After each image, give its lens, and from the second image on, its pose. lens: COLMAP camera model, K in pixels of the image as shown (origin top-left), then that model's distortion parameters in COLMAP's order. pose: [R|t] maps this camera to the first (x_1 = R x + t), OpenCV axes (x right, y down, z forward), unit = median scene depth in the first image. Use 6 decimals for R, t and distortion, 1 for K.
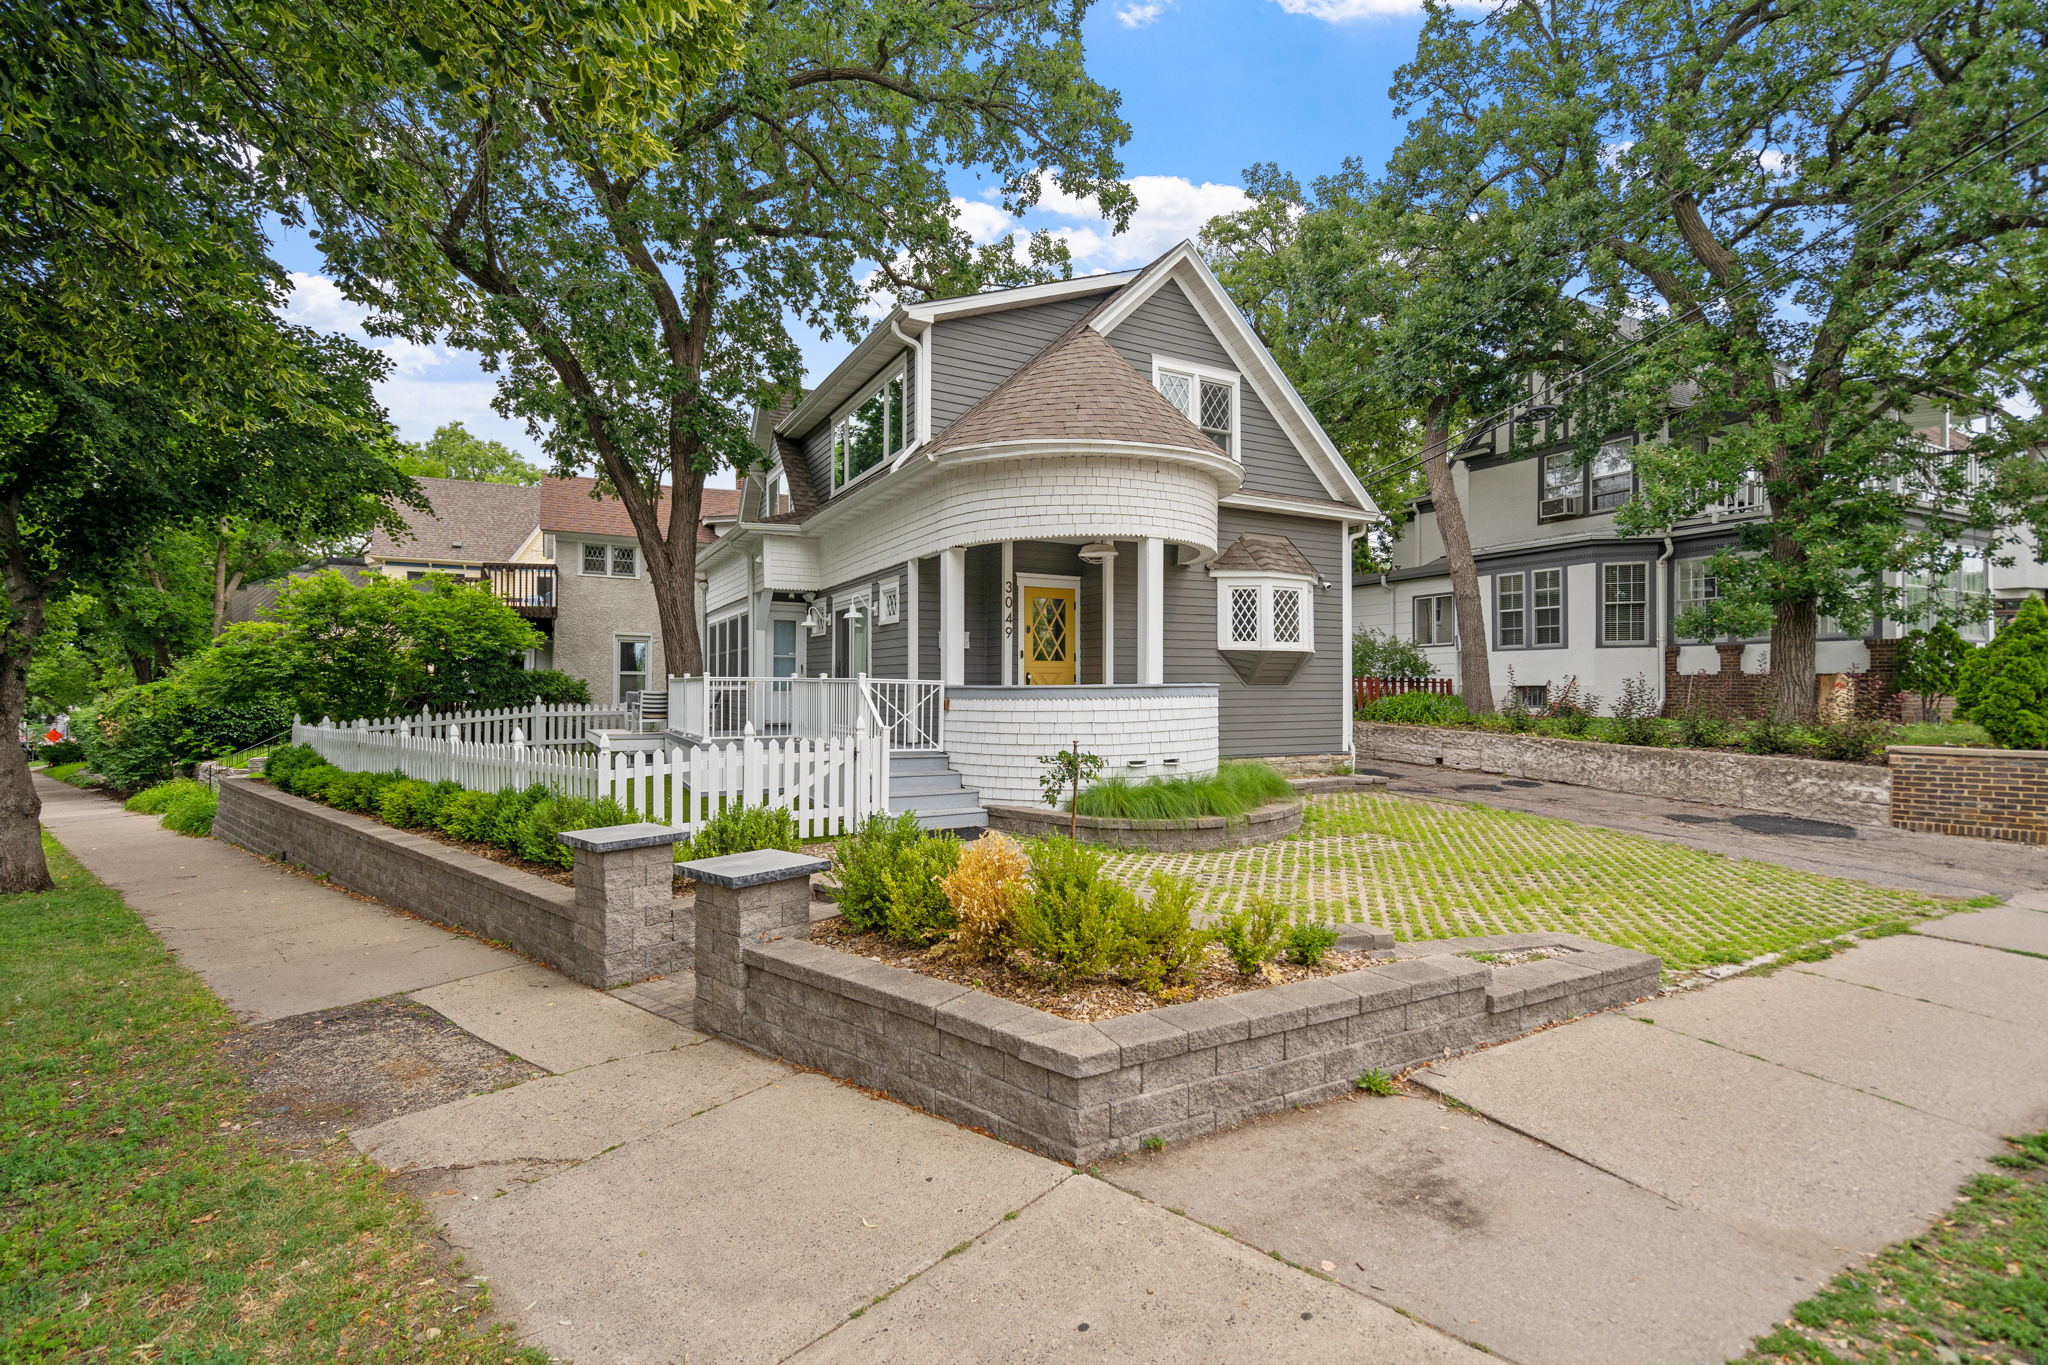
lens RADIAL K [[938.4, 0, 1024.5], [0, 938.4, 679.2], [0, 0, 1]] dist [-0.014322, 0.001811]
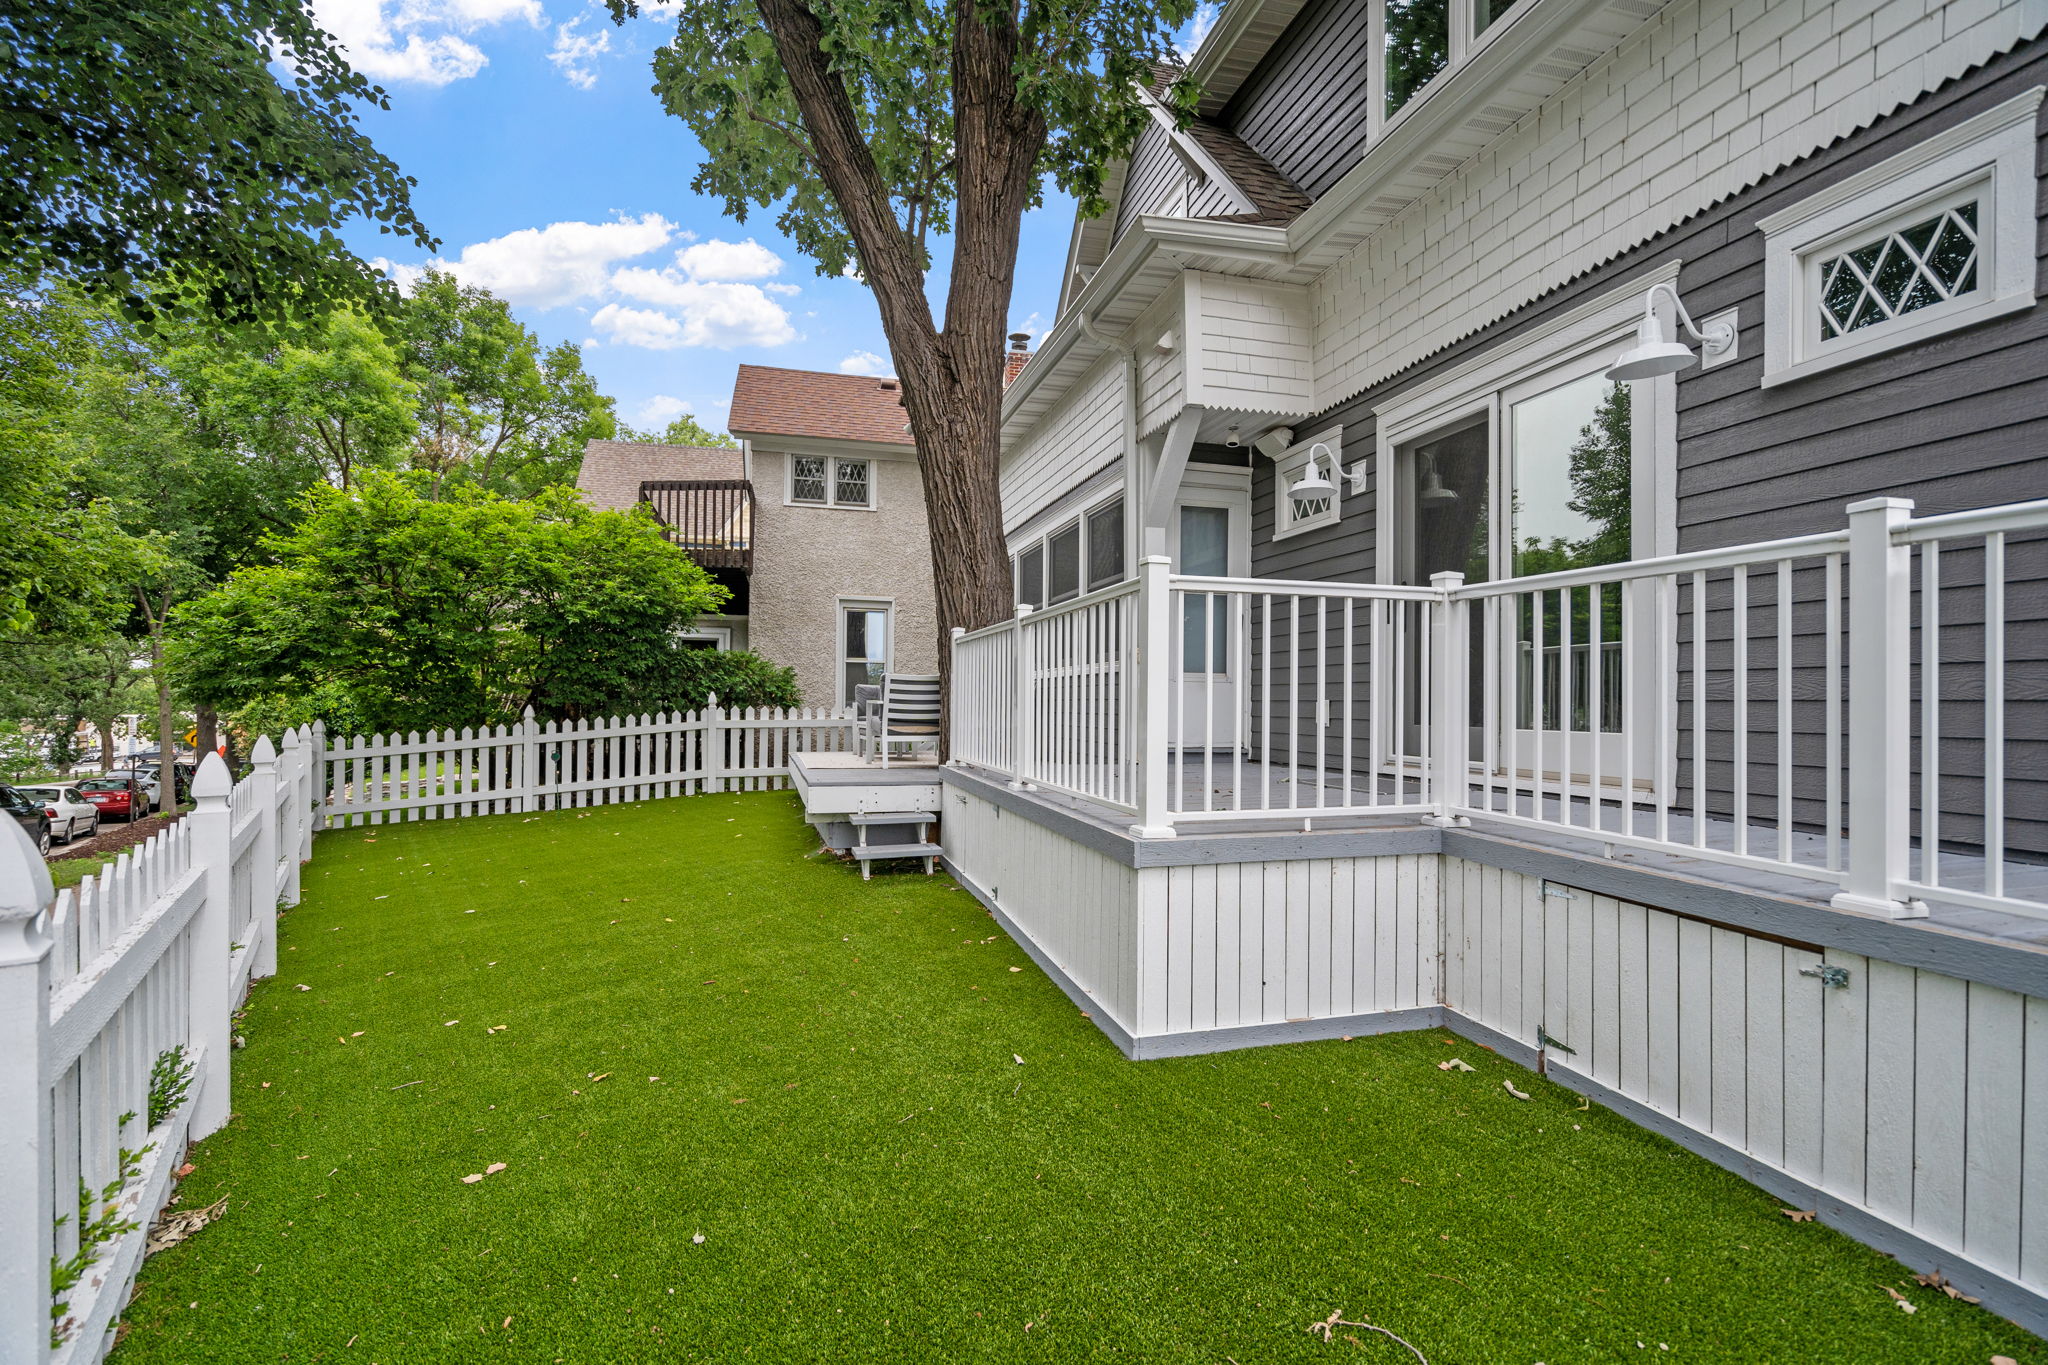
lens RADIAL K [[938.4, 0, 1019.2], [0, 938.4, 693.6], [0, 0, 1]] dist [-0.014322, 0.001811]
pose [[0.973600, 0.001132, -0.228257, -0.202182], [-0.001868, 0.999994, -0.003007, 0.019765], [0.228252, 0.003354, 0.973596, 0.476202]]
